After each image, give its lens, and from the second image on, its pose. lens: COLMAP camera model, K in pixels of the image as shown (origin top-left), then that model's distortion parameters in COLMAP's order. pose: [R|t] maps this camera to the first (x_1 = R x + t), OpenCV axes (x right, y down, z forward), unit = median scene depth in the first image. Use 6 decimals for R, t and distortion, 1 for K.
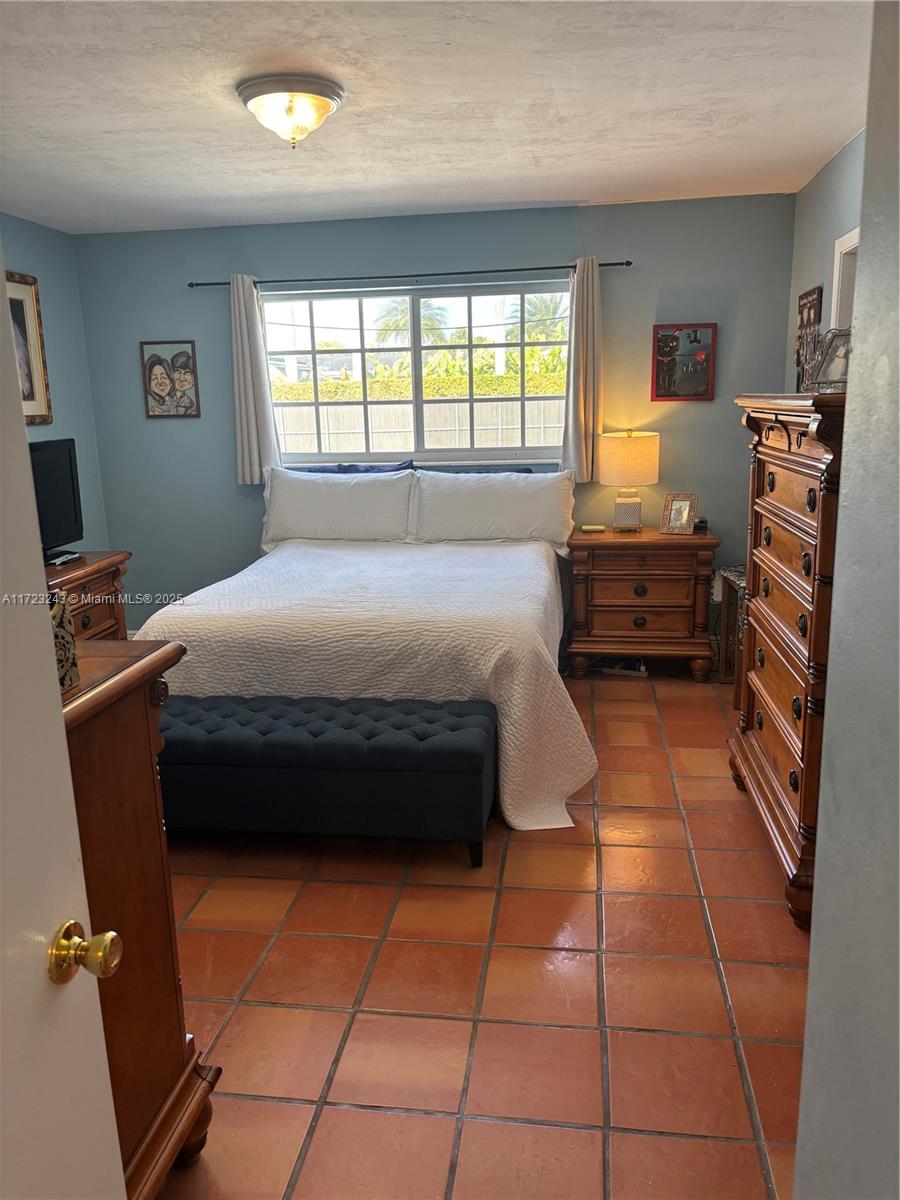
lens RADIAL K [[906.9, 0, 450.9], [0, 906.9, 599.0], [0, 0, 1]] dist [0.028047, -0.004799]
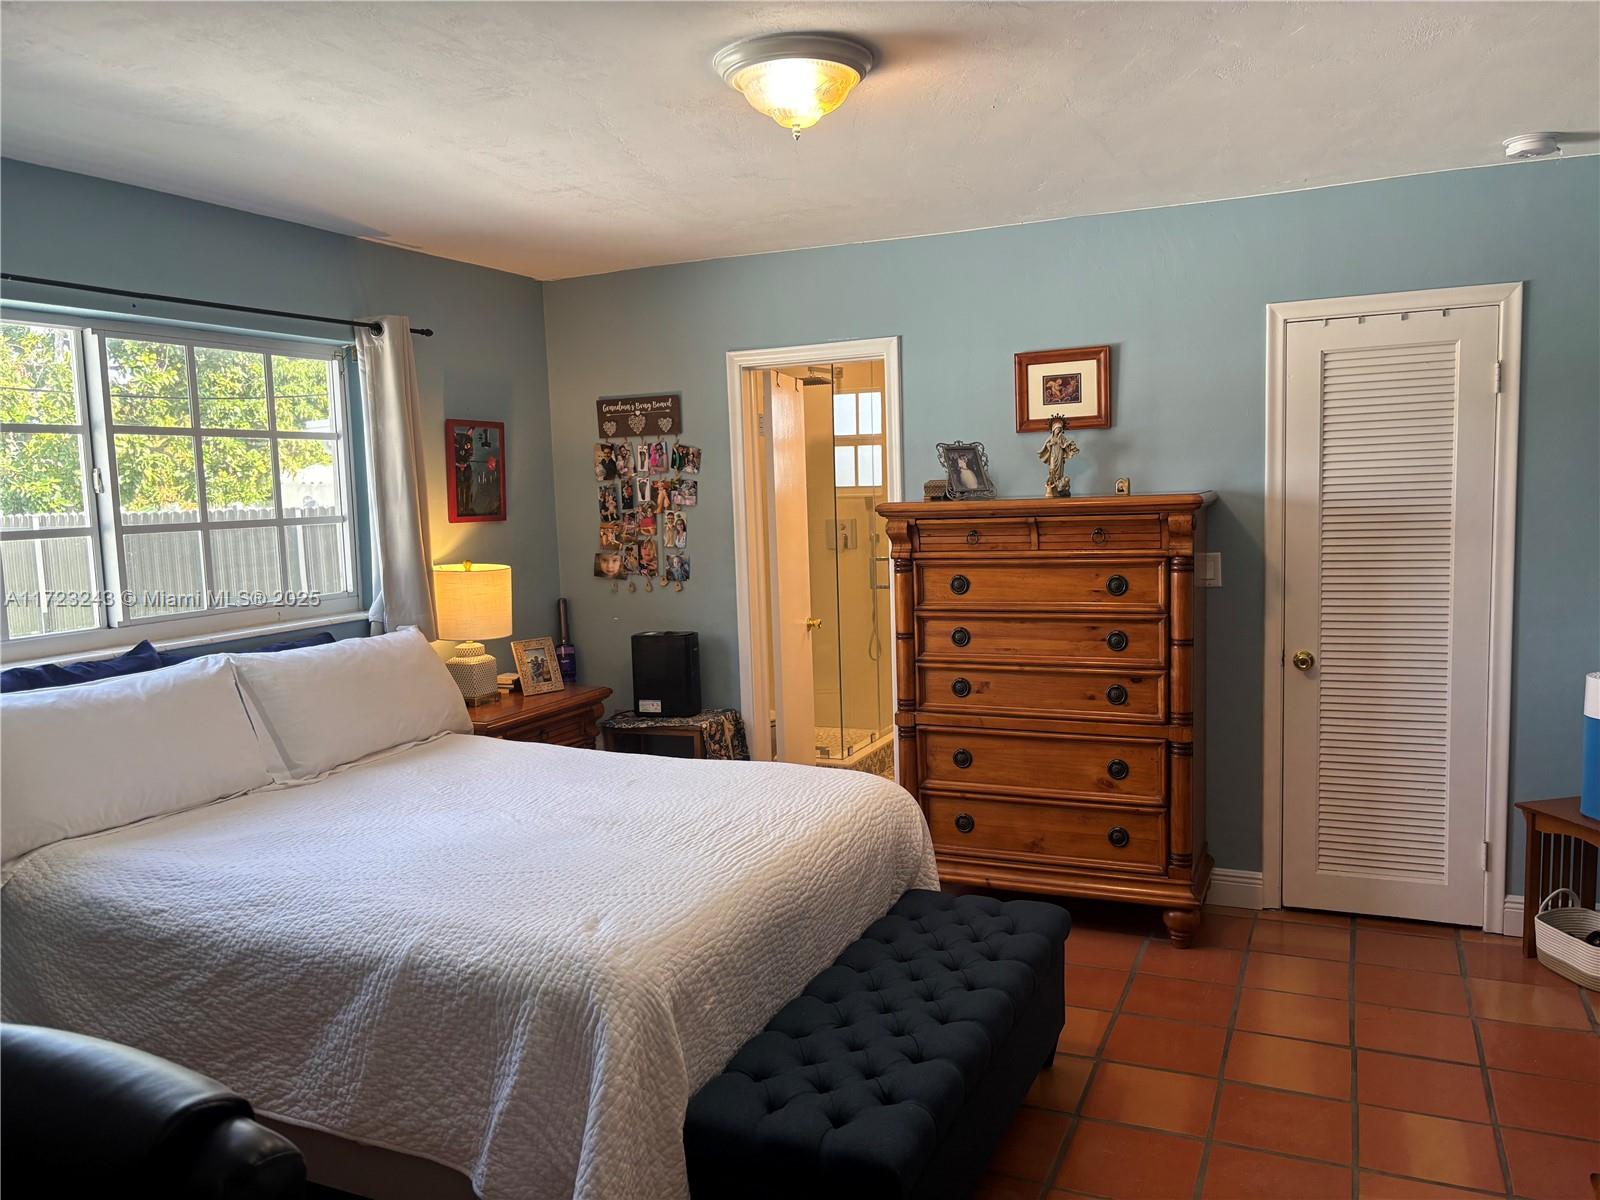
lens RADIAL K [[1209.2, 0, 802.8], [0, 1209.2, 610.3], [0, 0, 1]] dist [0.028047, -0.004799]
pose [[0.287977, -0.082372, 0.954088, -0.626675], [0.231341, 0.972770, 0.014158, -0.101772], [-0.929274, 0.216642, 0.299192, 0.482391]]
